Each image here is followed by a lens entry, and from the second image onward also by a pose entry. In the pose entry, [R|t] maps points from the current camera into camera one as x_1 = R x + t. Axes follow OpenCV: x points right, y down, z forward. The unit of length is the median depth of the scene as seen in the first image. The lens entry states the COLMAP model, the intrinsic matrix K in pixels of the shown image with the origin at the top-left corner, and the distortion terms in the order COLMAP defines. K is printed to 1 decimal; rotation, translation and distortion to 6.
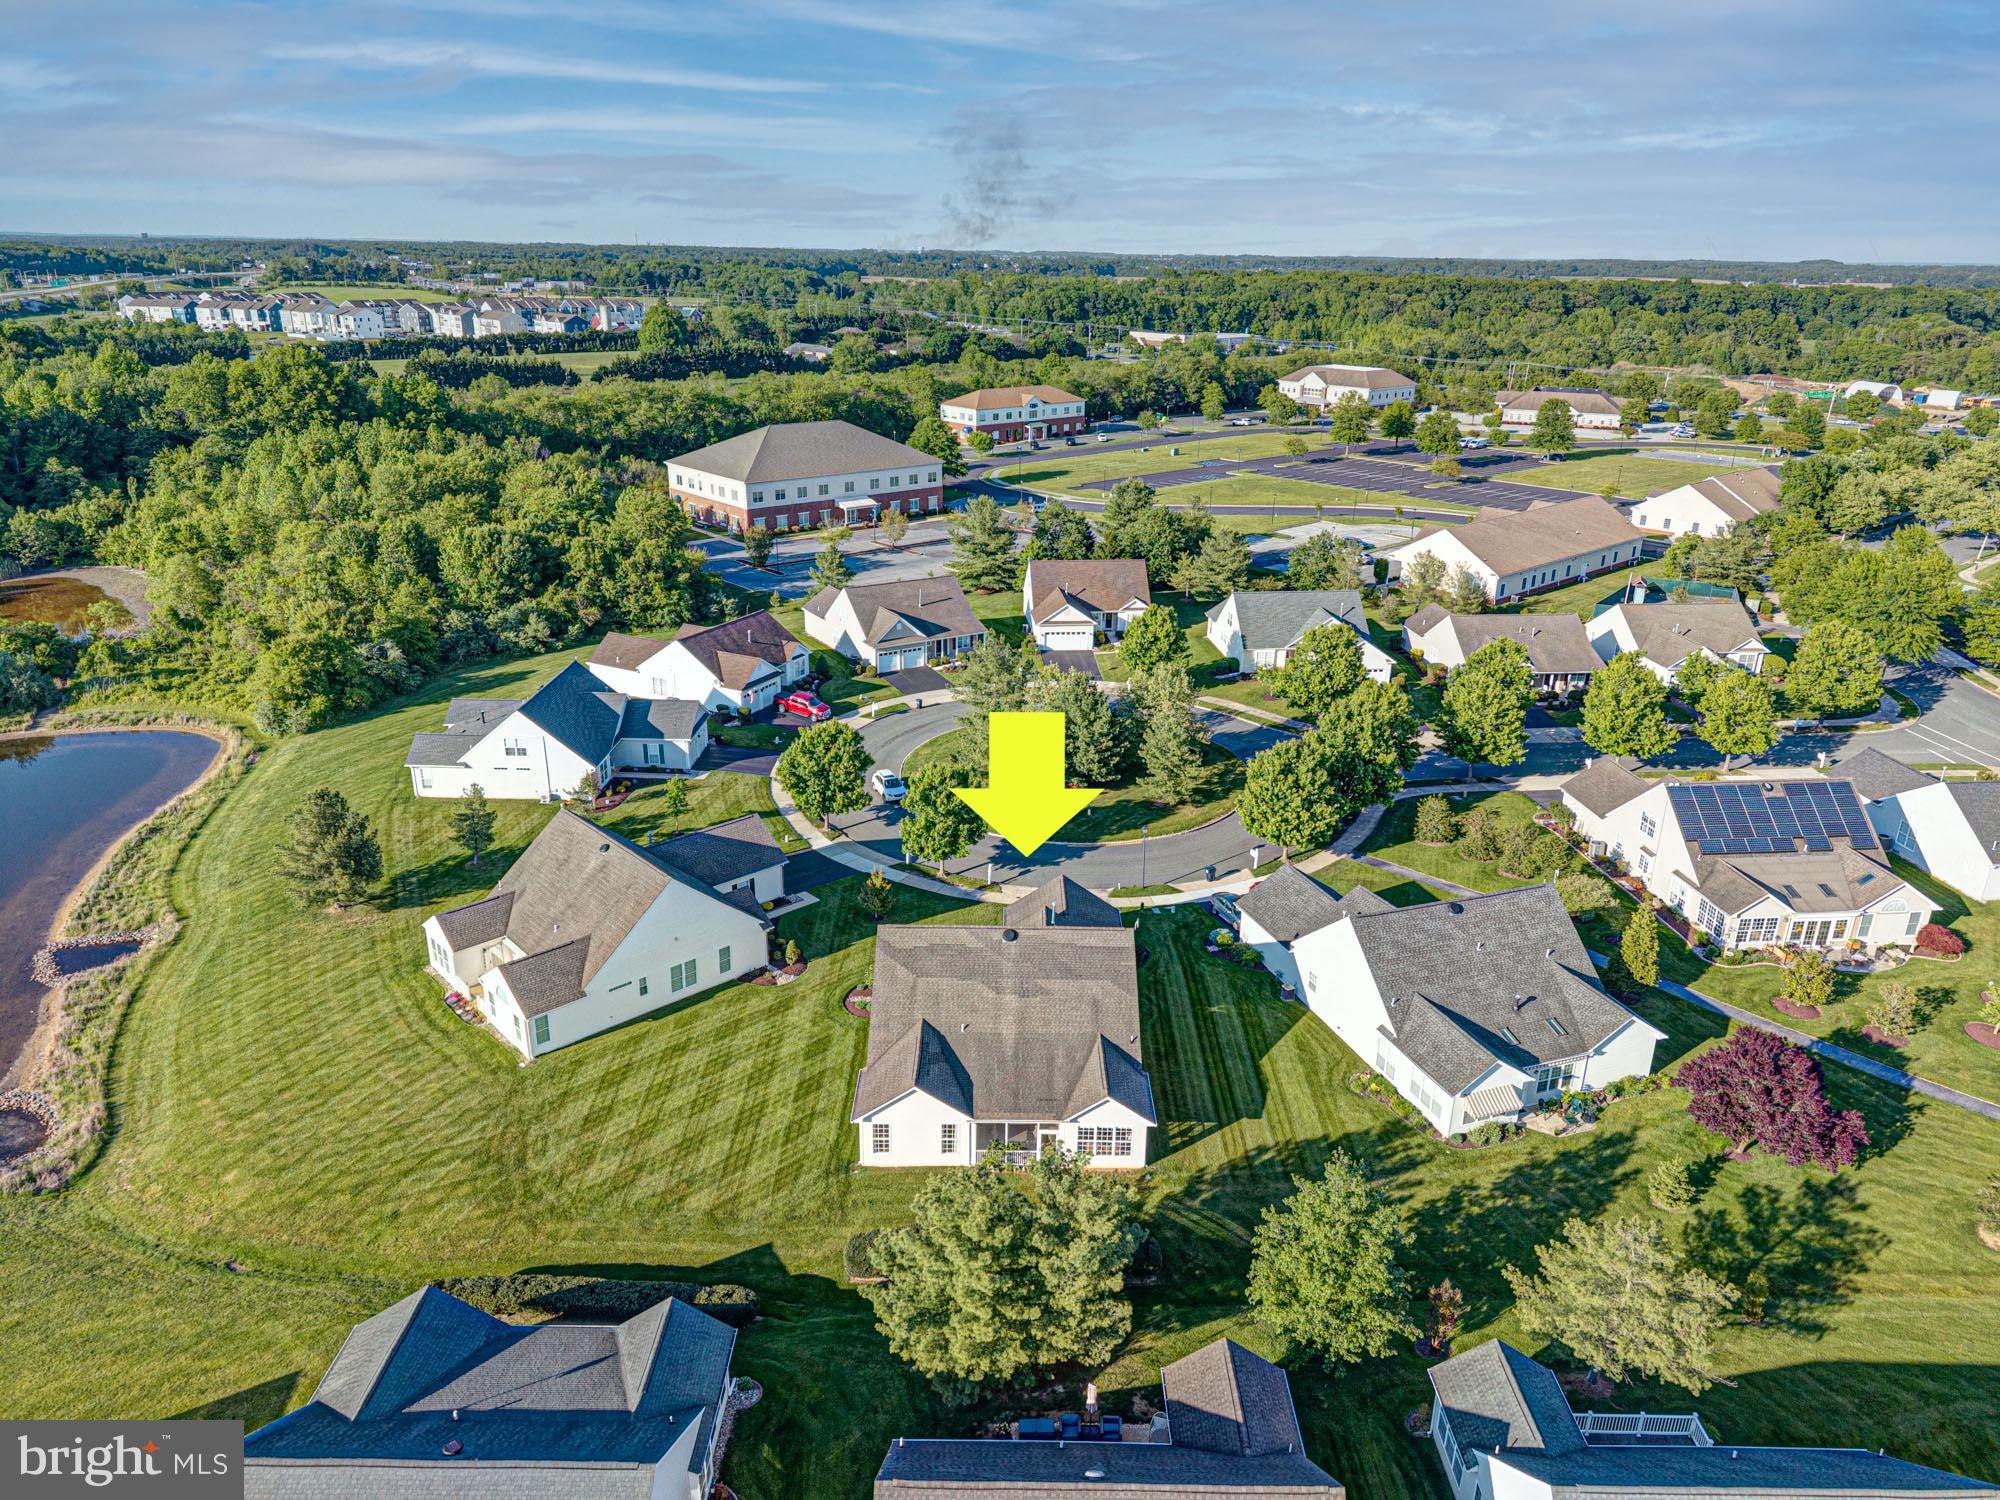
lens RADIAL K [[1330.1, 0, 1005.9], [0, 1330.1, 753.3], [0, 0, 1]] dist [0.064437, -0.074818]
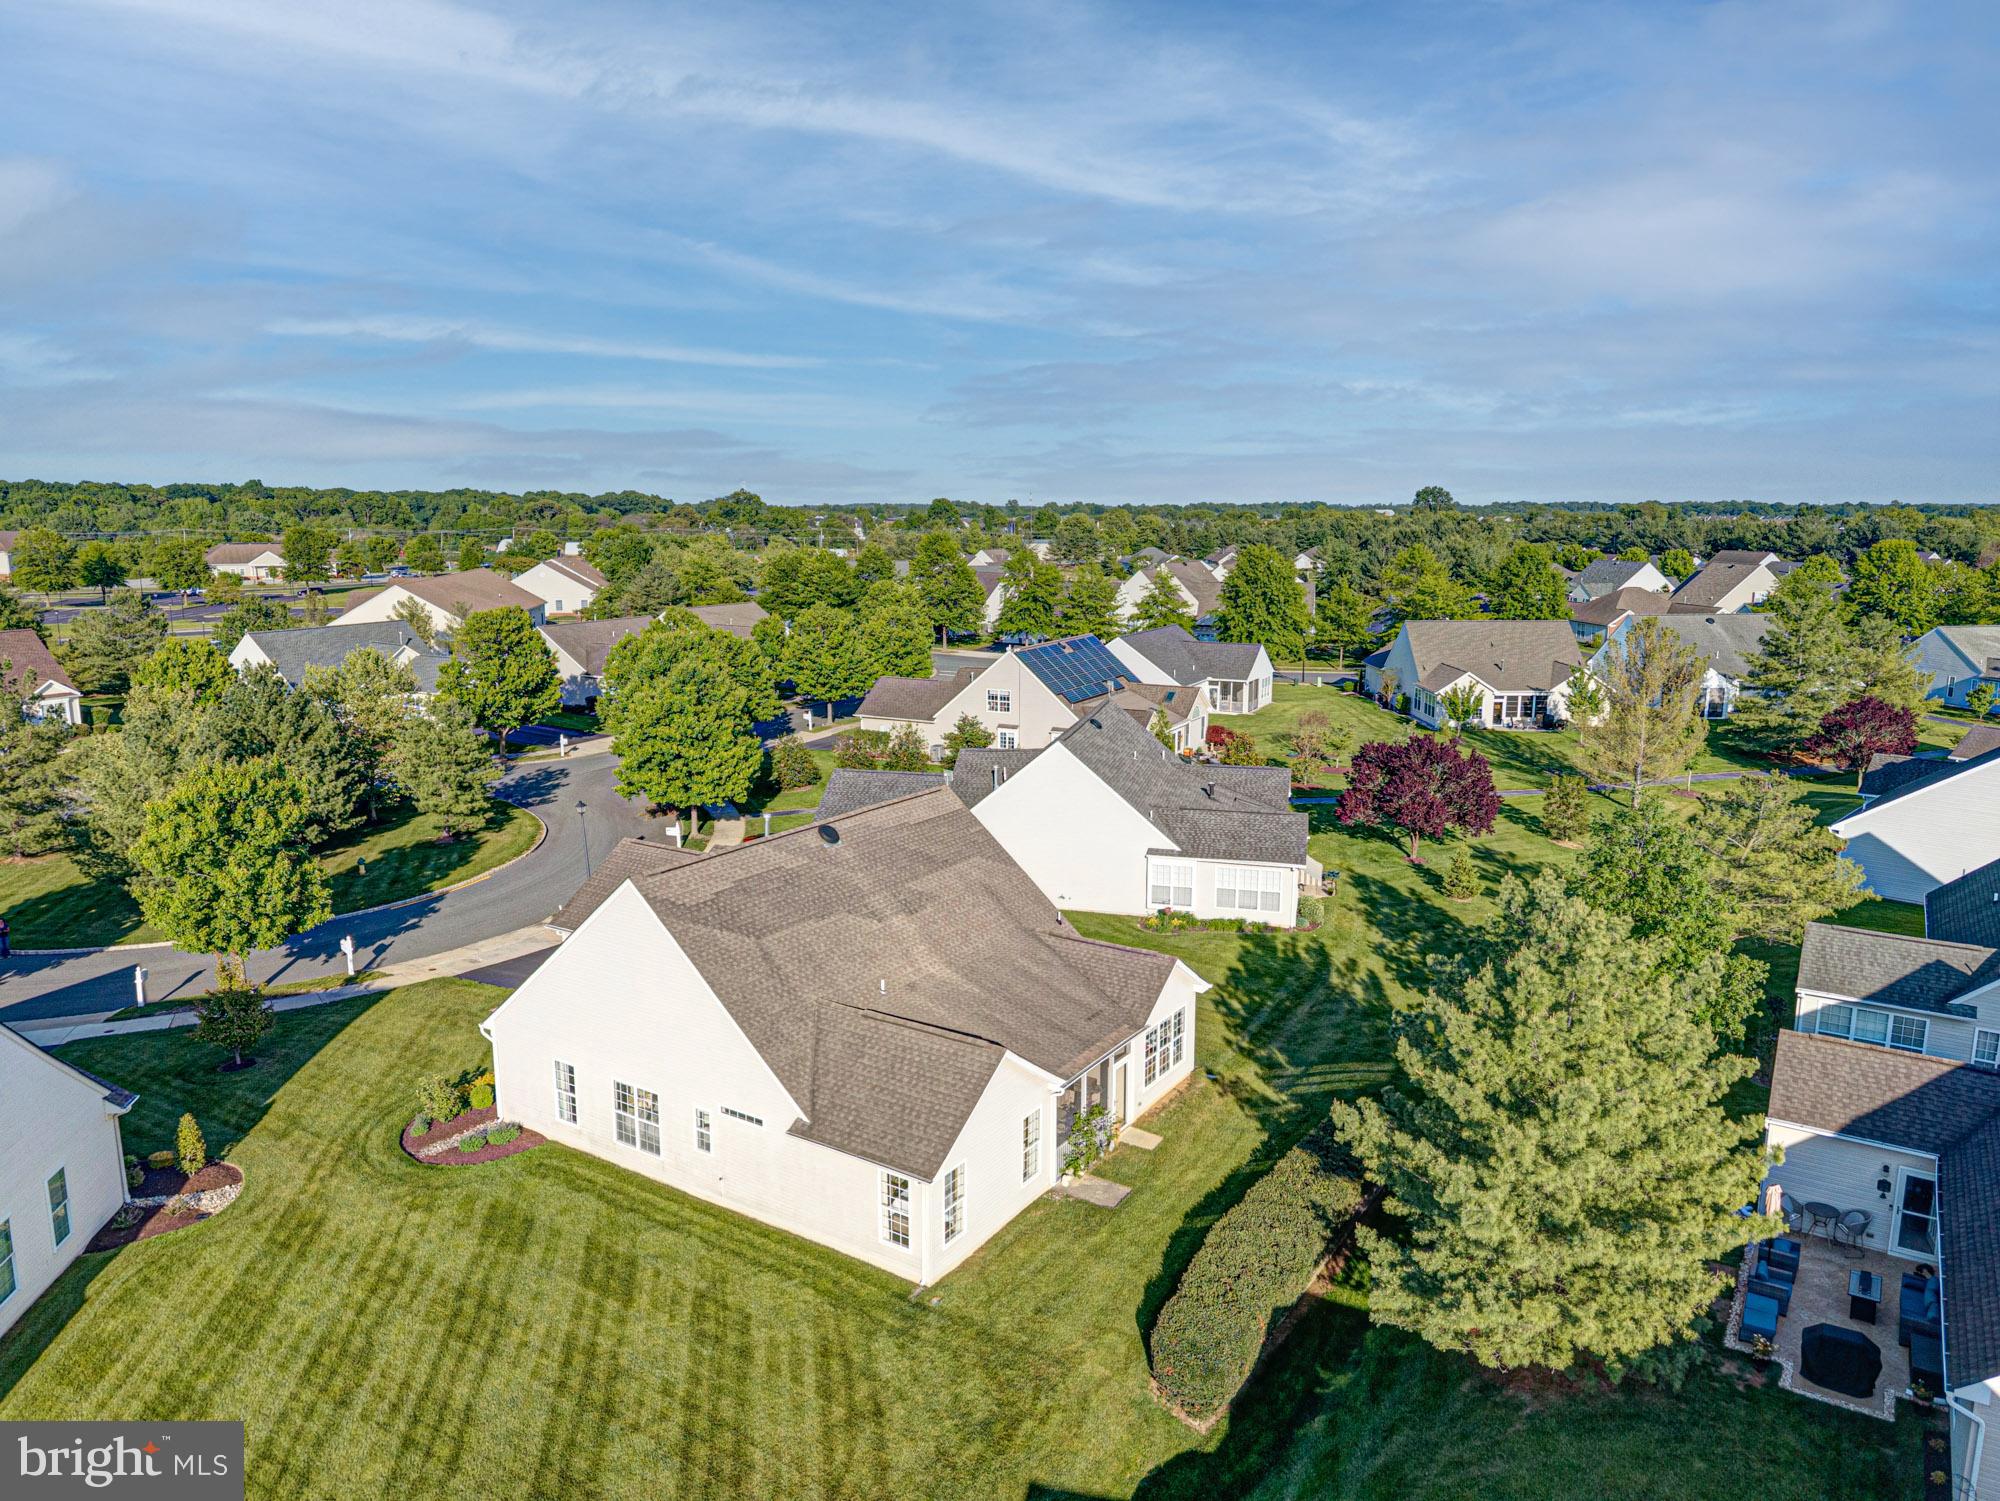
lens RADIAL K [[1336.2, 0, 1006.6], [0, 1336.2, 750.0], [0, 0, 1]] dist [0.035385, -0.034132]
pose [[0.547188, -0.162780, 0.821029, -0.265932], [0.301487, 0.953396, -0.011907, 0.087013], [-0.780827, 0.254045, 0.570762, 0.401077]]
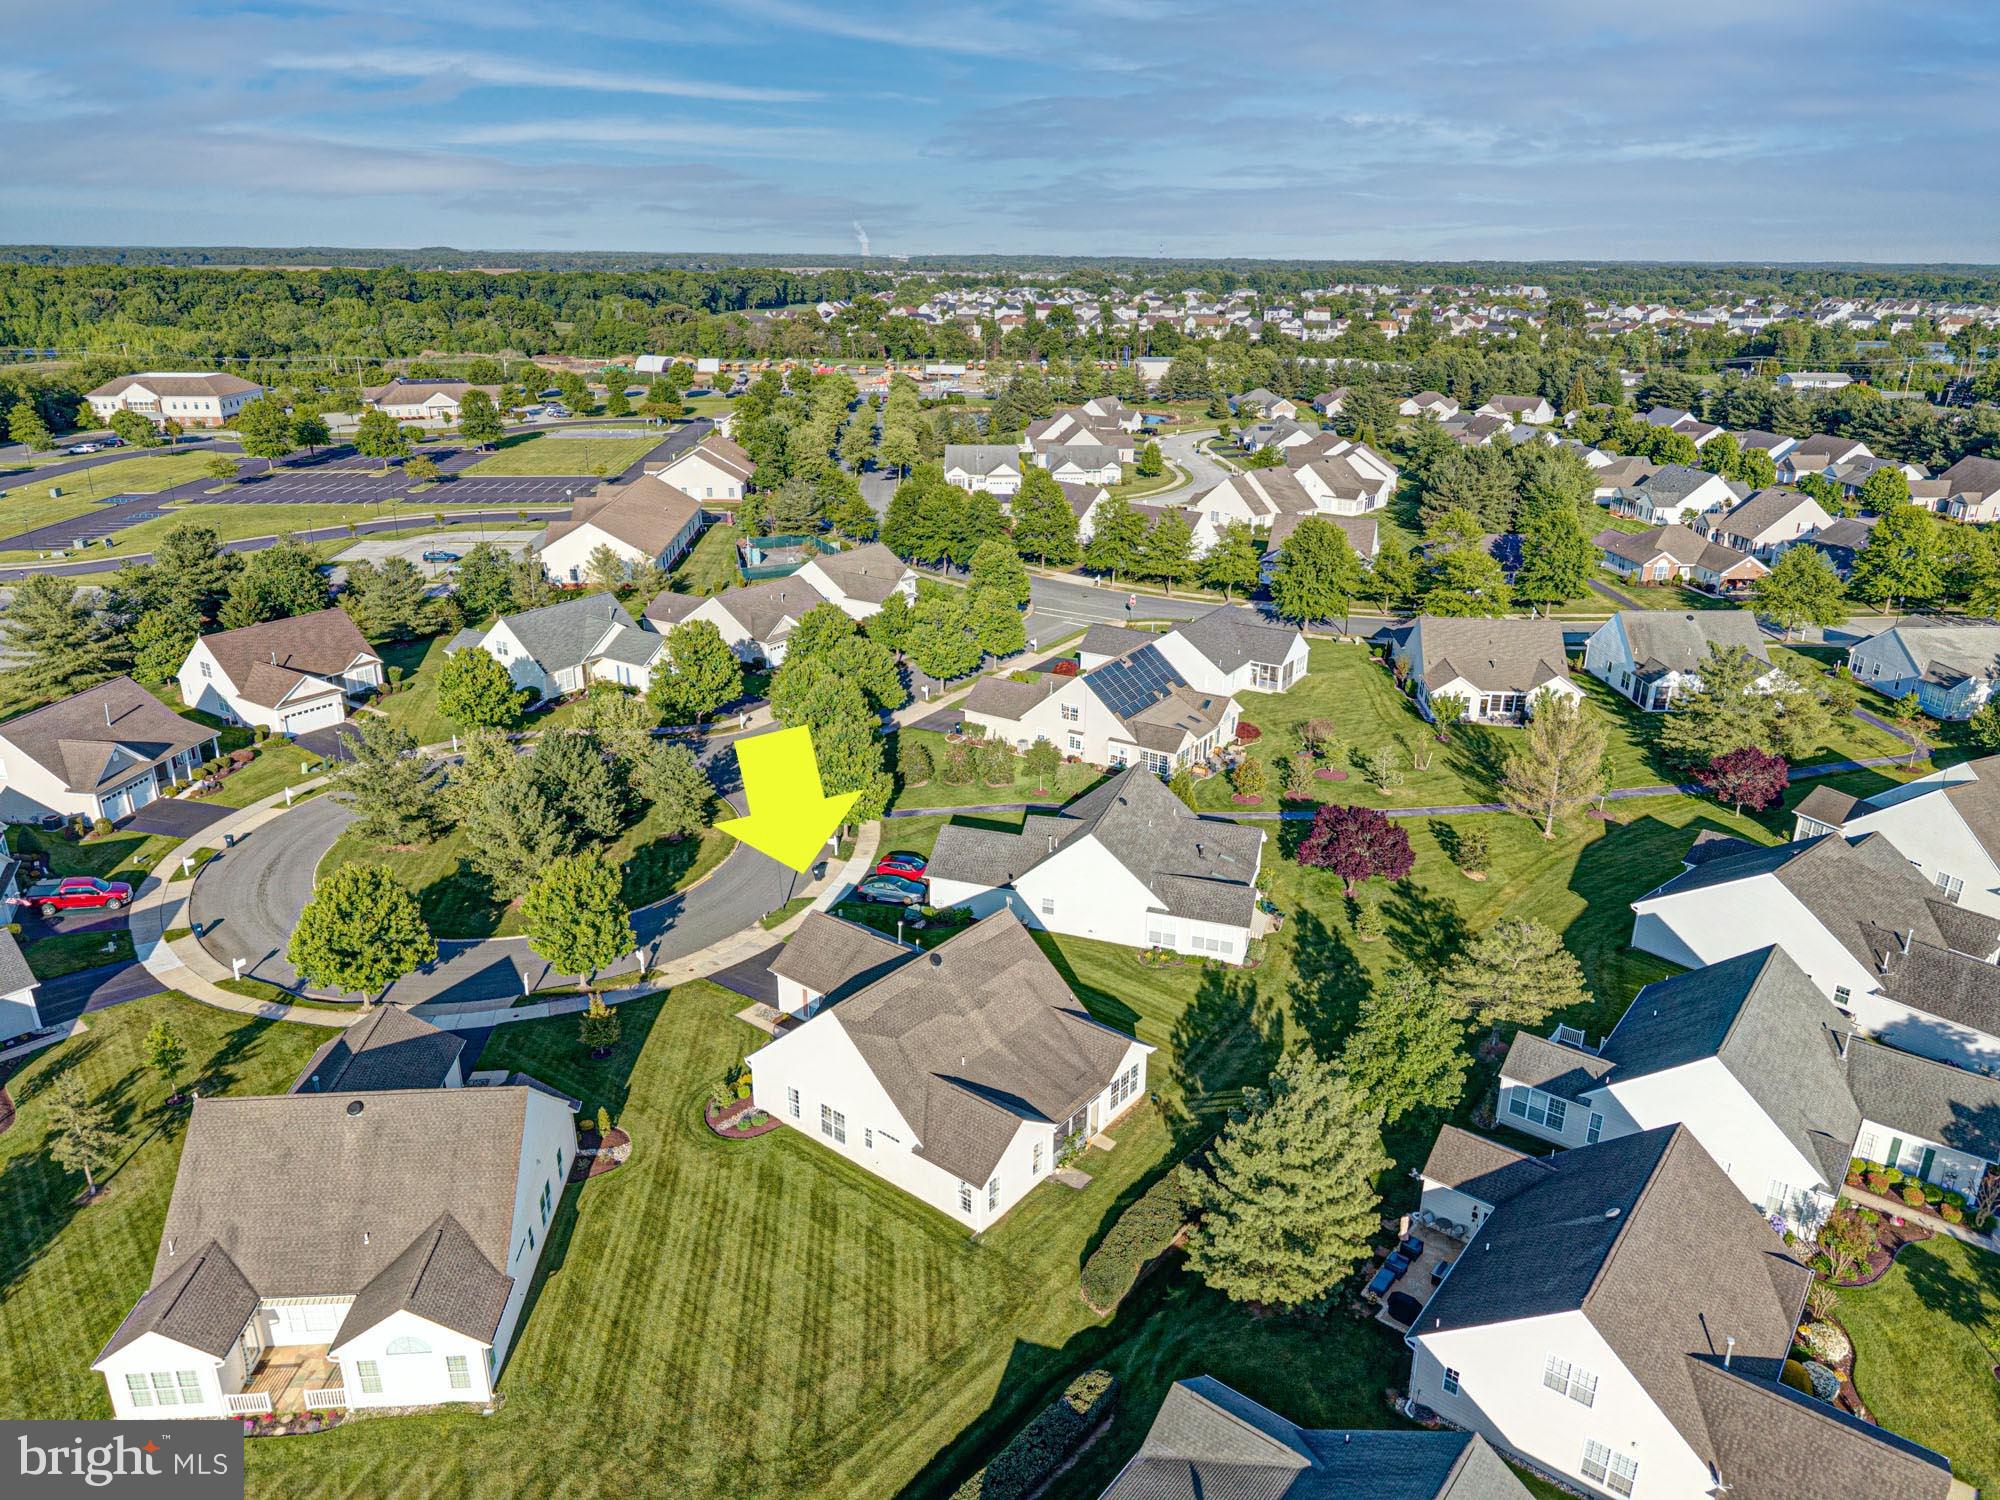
lens RADIAL K [[1336.2, 0, 1006.6], [0, 1336.2, 749.5], [0, 0, 1]] dist [0.035385, -0.034132]
pose [[0.620517, -0.280017, 0.732495, -0.413017], [0.276286, 0.952246, 0.129974, -0.078187], [-0.733911, 0.121727, 0.668250, 0.191948]]
